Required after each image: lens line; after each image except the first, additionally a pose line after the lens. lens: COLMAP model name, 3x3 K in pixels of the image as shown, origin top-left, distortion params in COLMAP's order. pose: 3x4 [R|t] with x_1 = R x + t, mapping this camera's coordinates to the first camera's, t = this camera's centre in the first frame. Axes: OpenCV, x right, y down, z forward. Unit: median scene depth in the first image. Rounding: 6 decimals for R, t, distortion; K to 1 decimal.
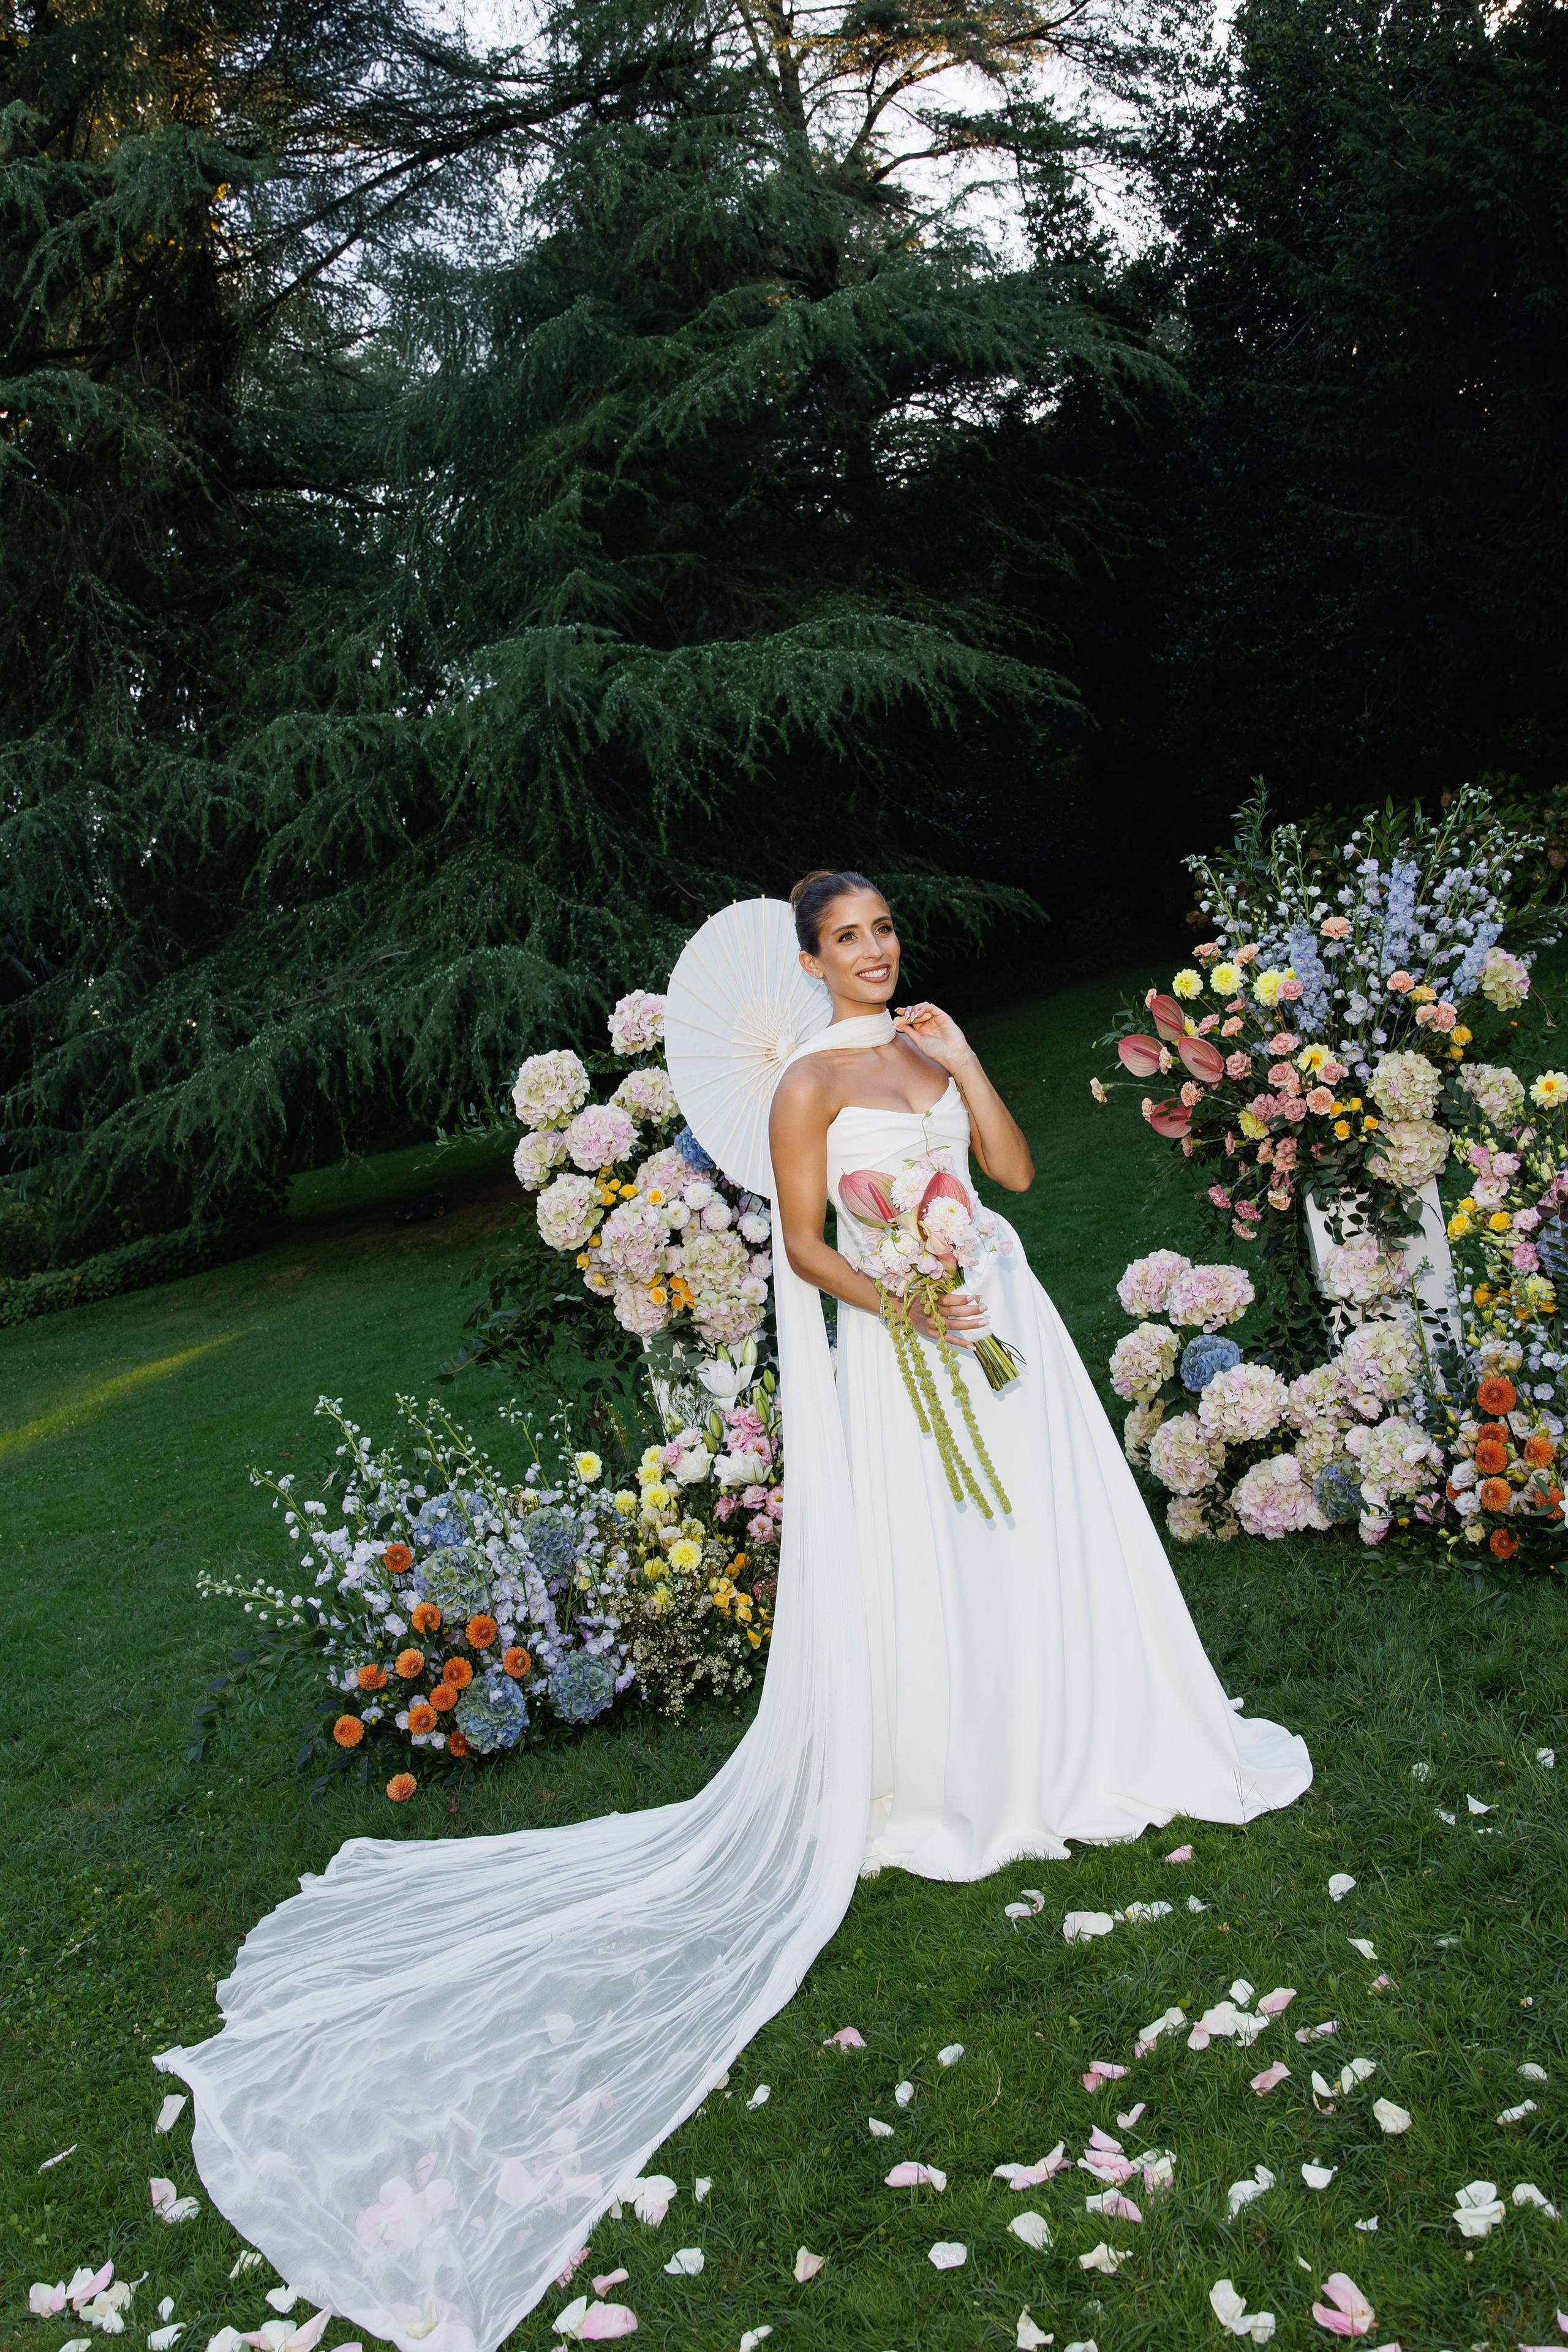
lens RADIAL K [[1866.2, 0, 782.5], [0, 1866.2, 1167.9], [0, 0, 1]] dist [-0.018582, 0.021231]
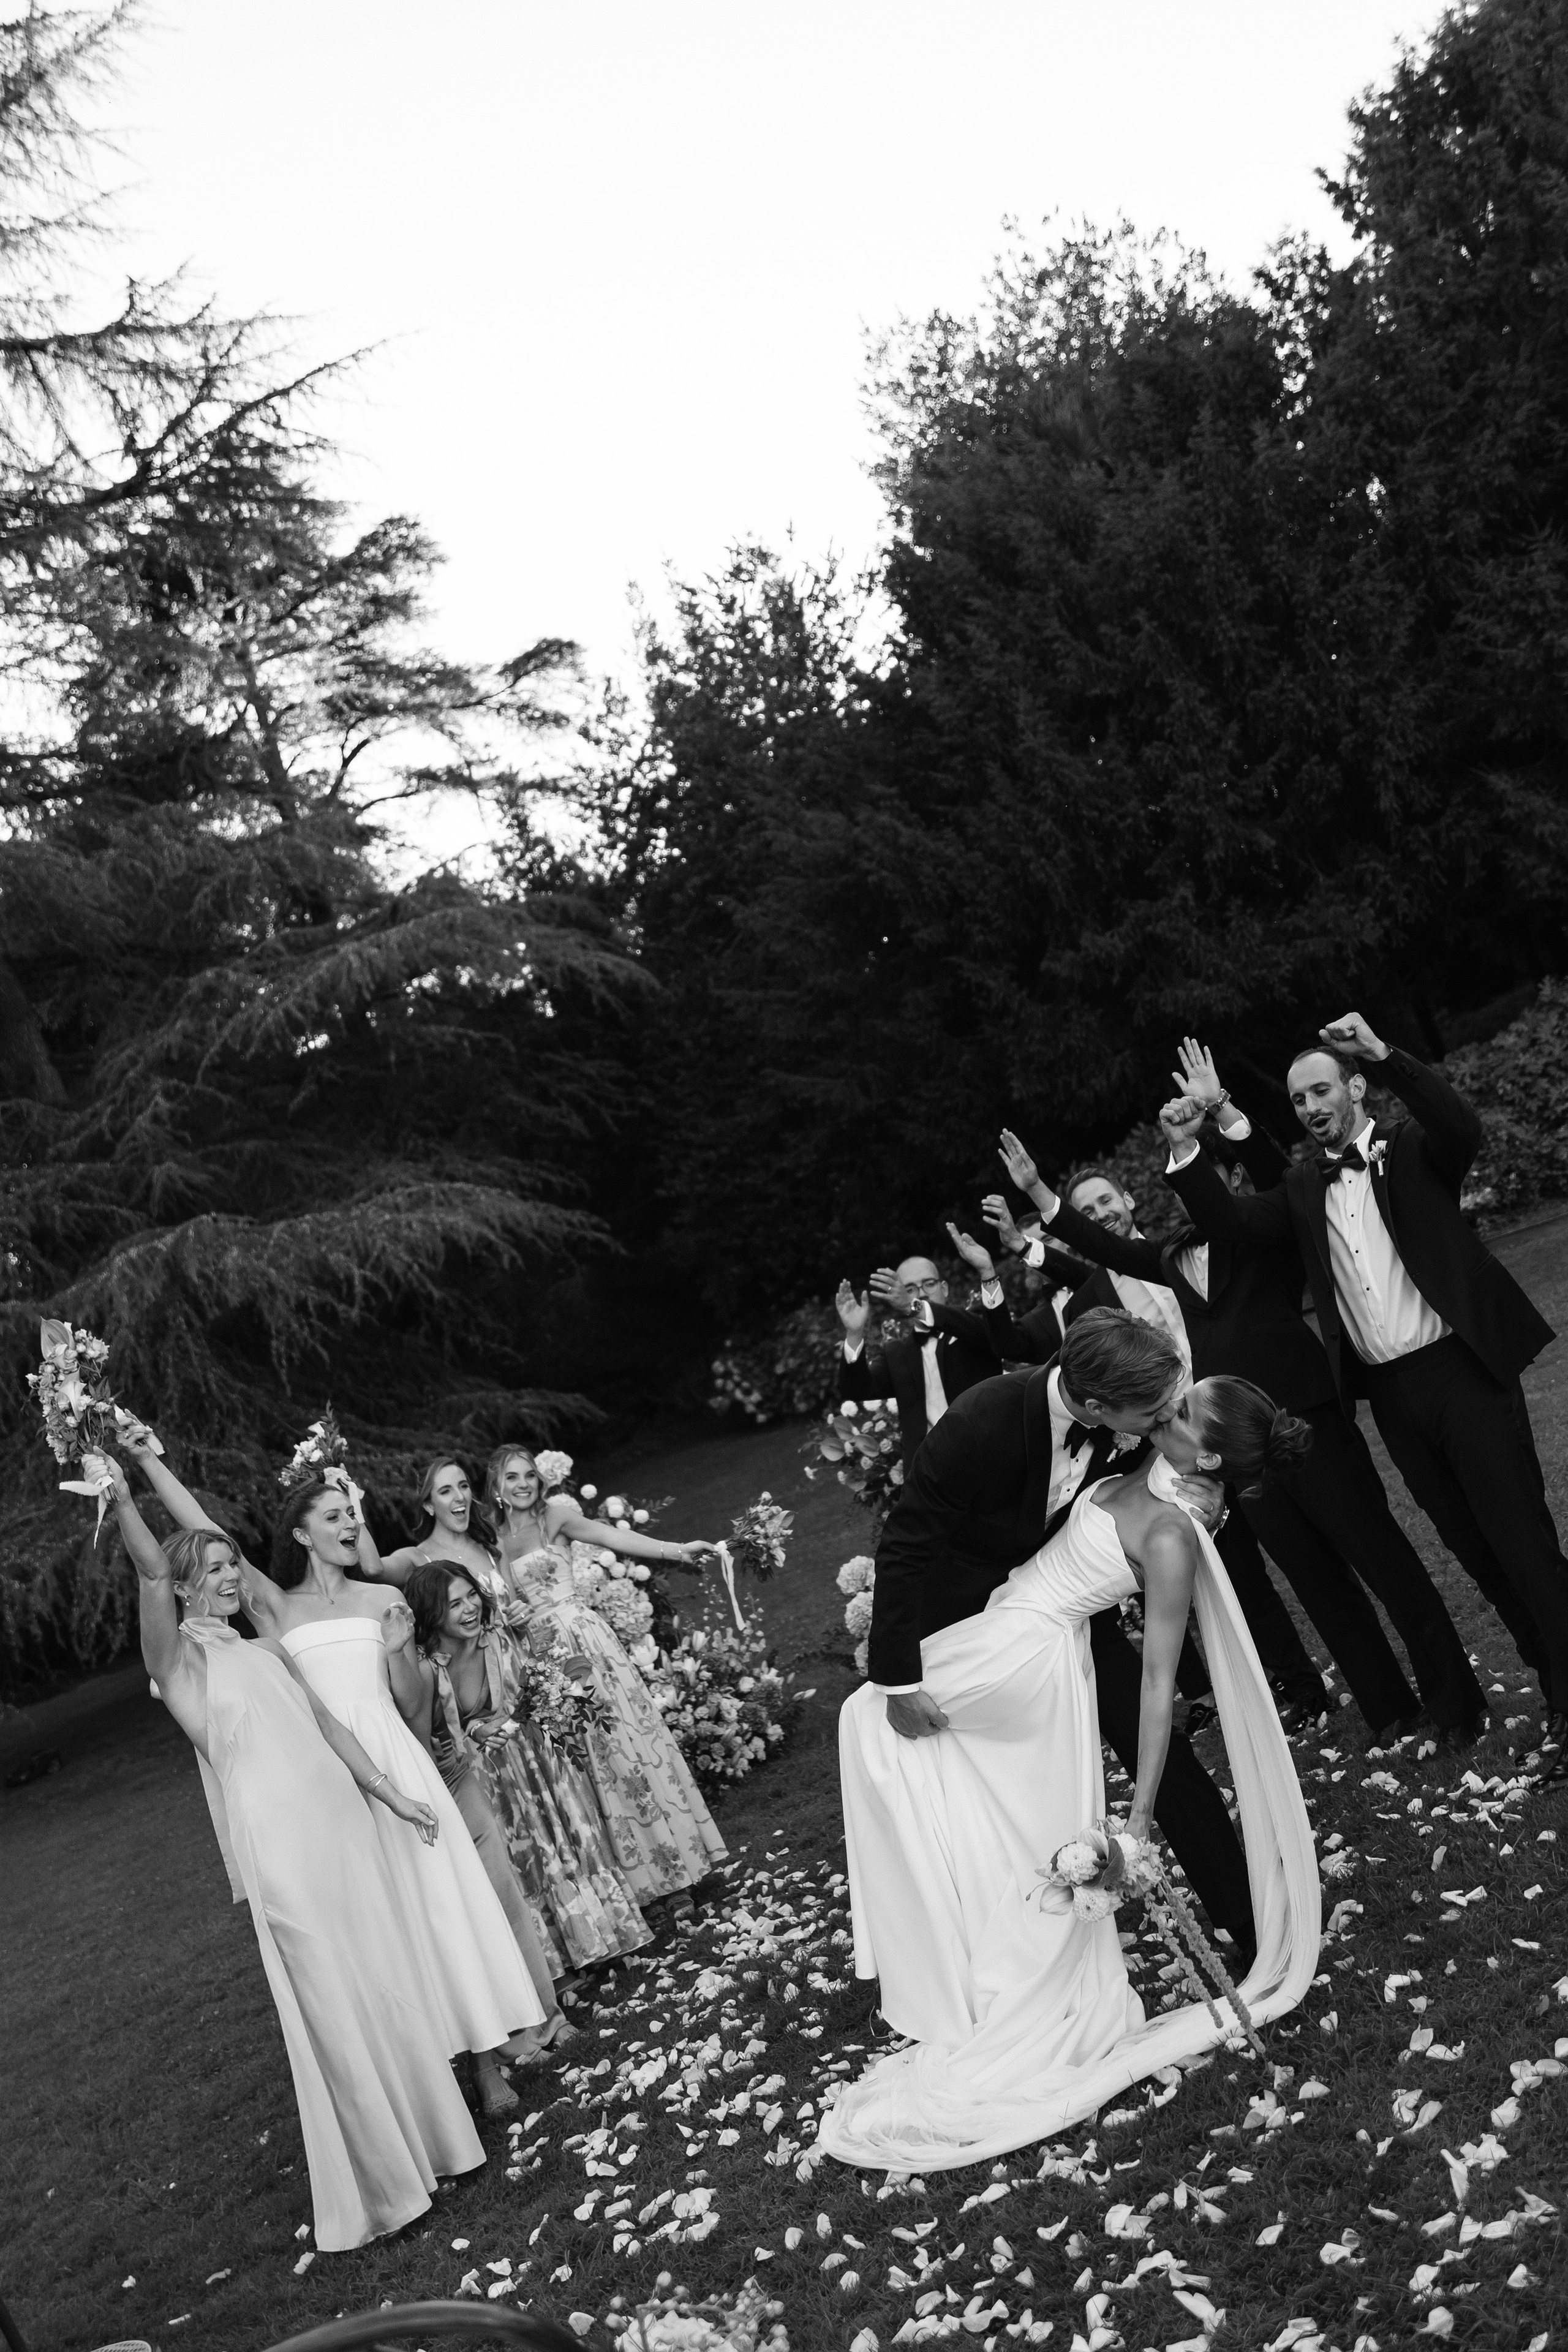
lens RADIAL K [[1920.0, 0, 771.5], [0, 1920.0, 1169.5], [0, 0, 1]] dist [-0.032778, -0.016393]
pose [[0.956087, -0.079772, 0.282018, -0.381622], [0.152281, 0.957373, -0.245454, 0.132155], [-0.250416, 0.277622, 0.927479, -0.831836]]
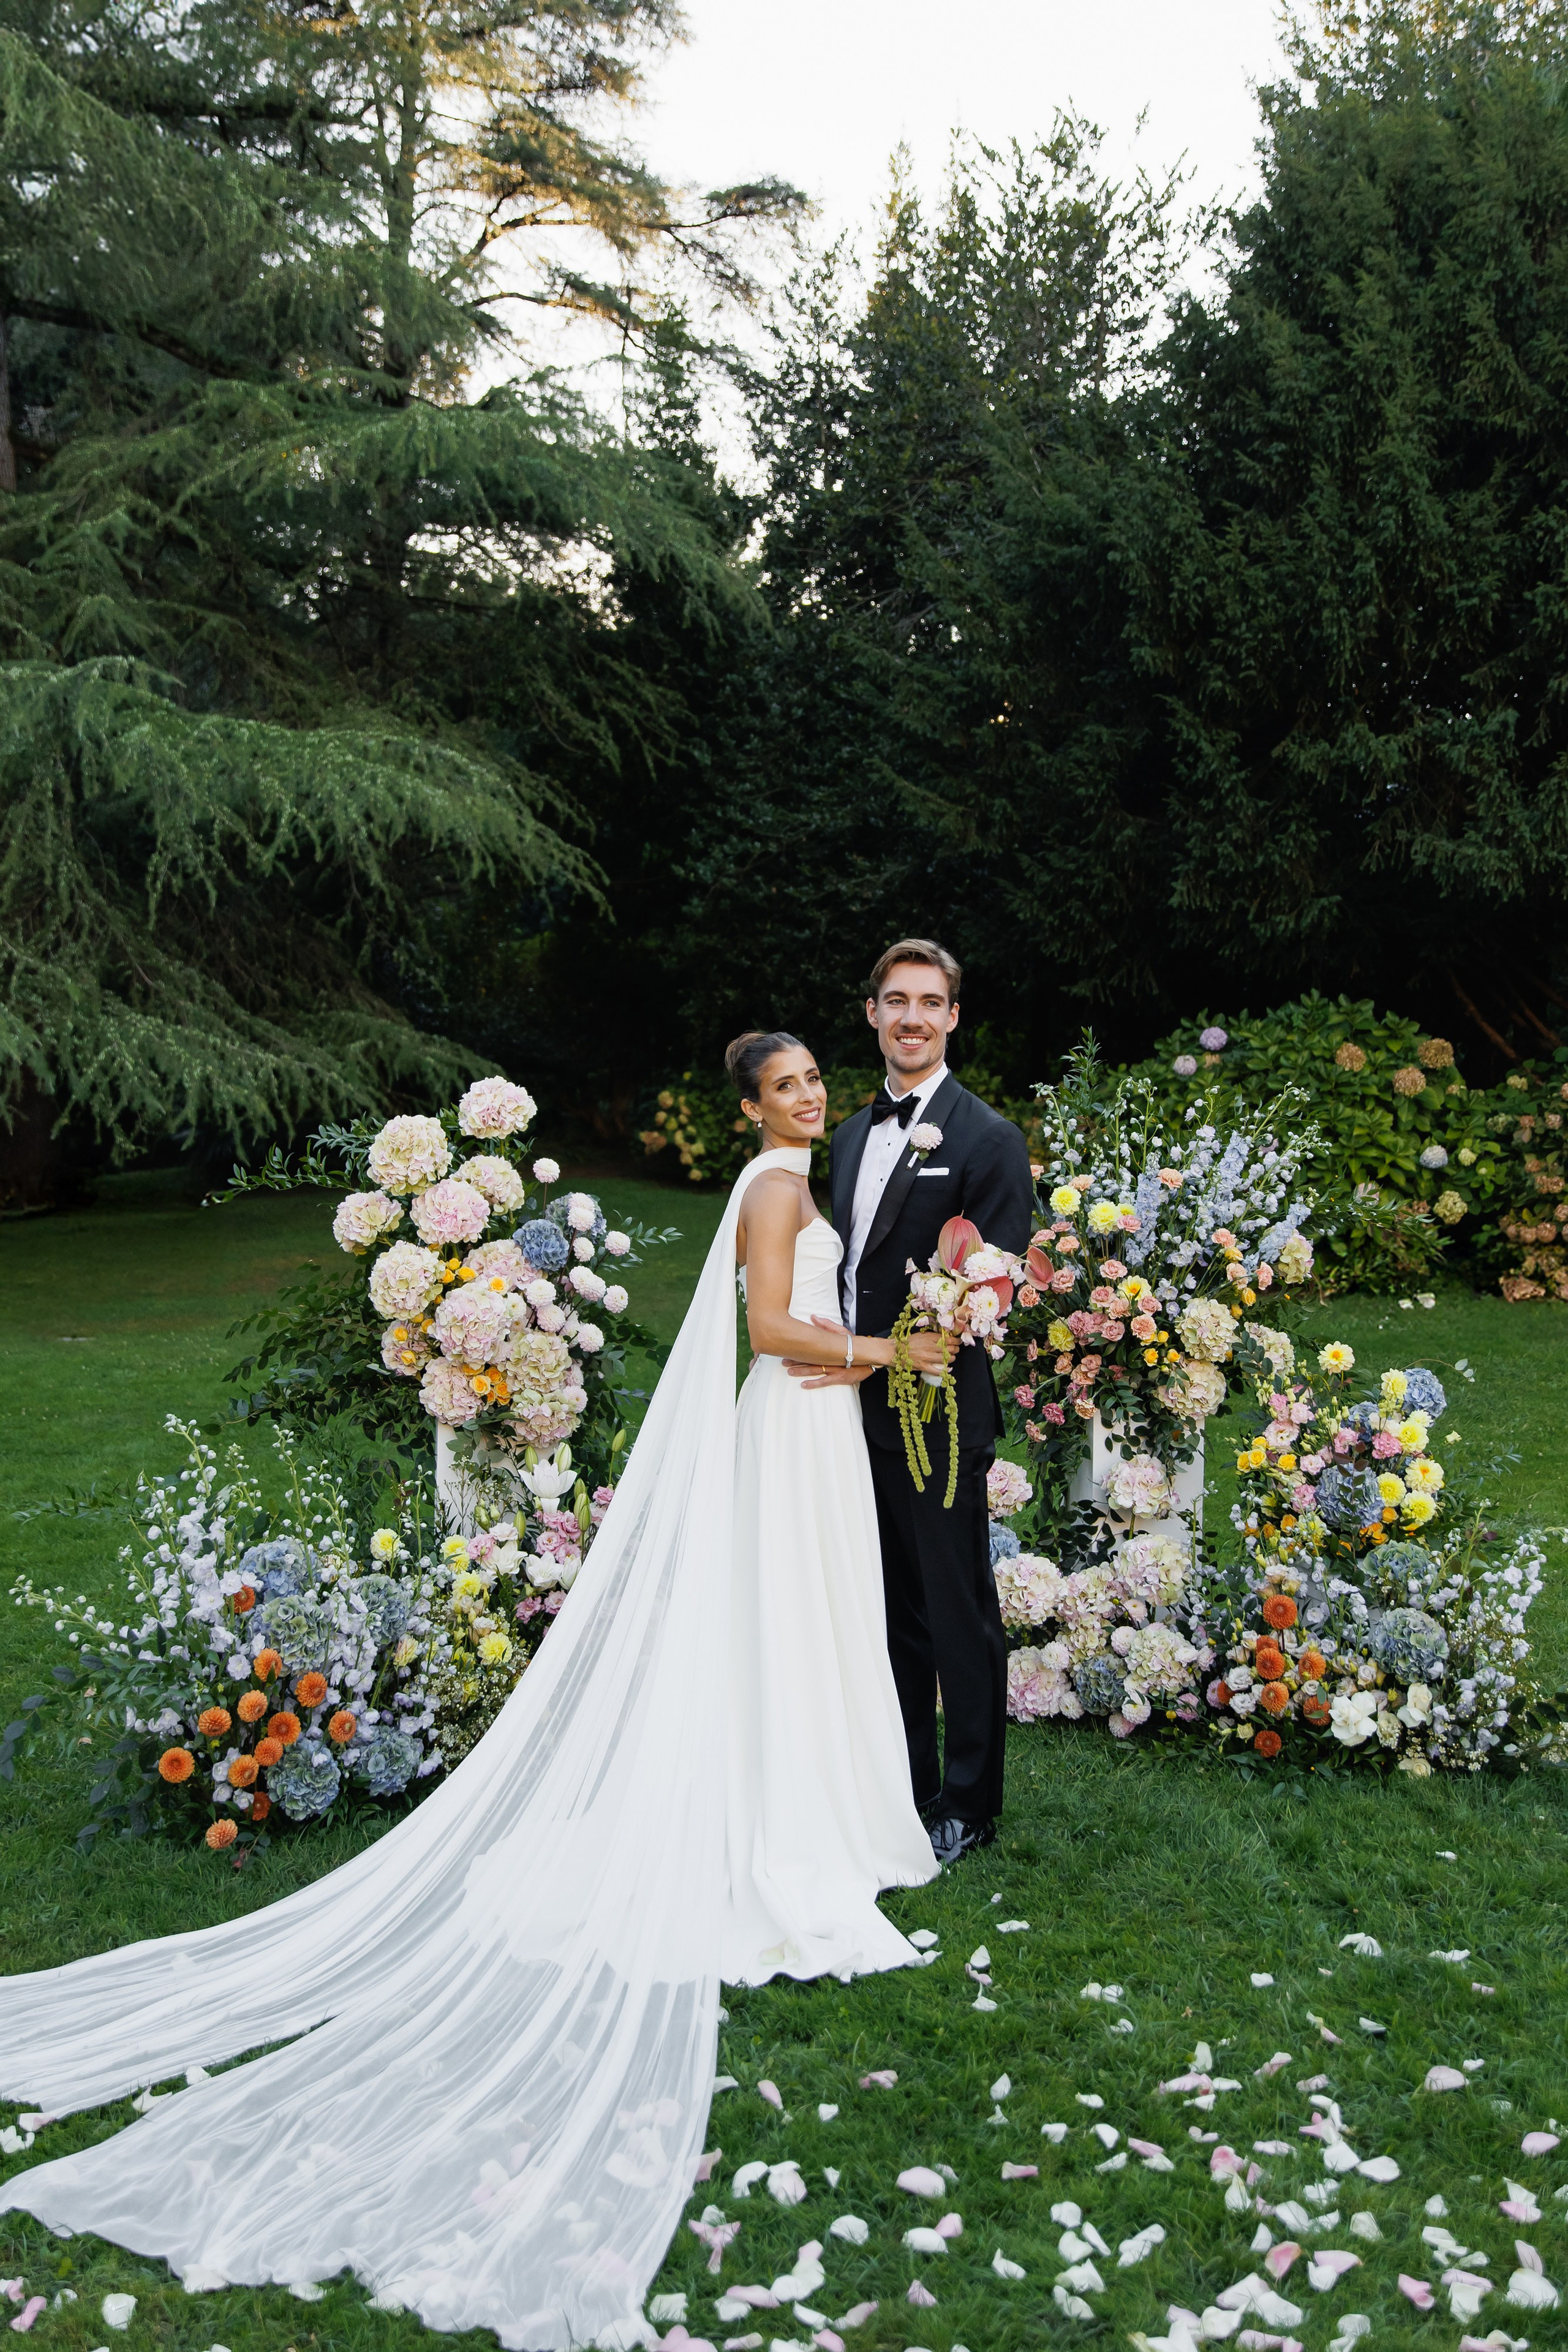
lens RADIAL K [[2066.5, 0, 772.9], [0, 2066.5, 1178.5], [0, 0, 1]] dist [-0.005800, -0.017062]
pose [[0.918420, 0.231045, 0.321127, -0.299559], [-0.197512, 0.971123, -0.133823, 0.078714], [-0.342773, 0.059479, 0.937533, -0.071686]]
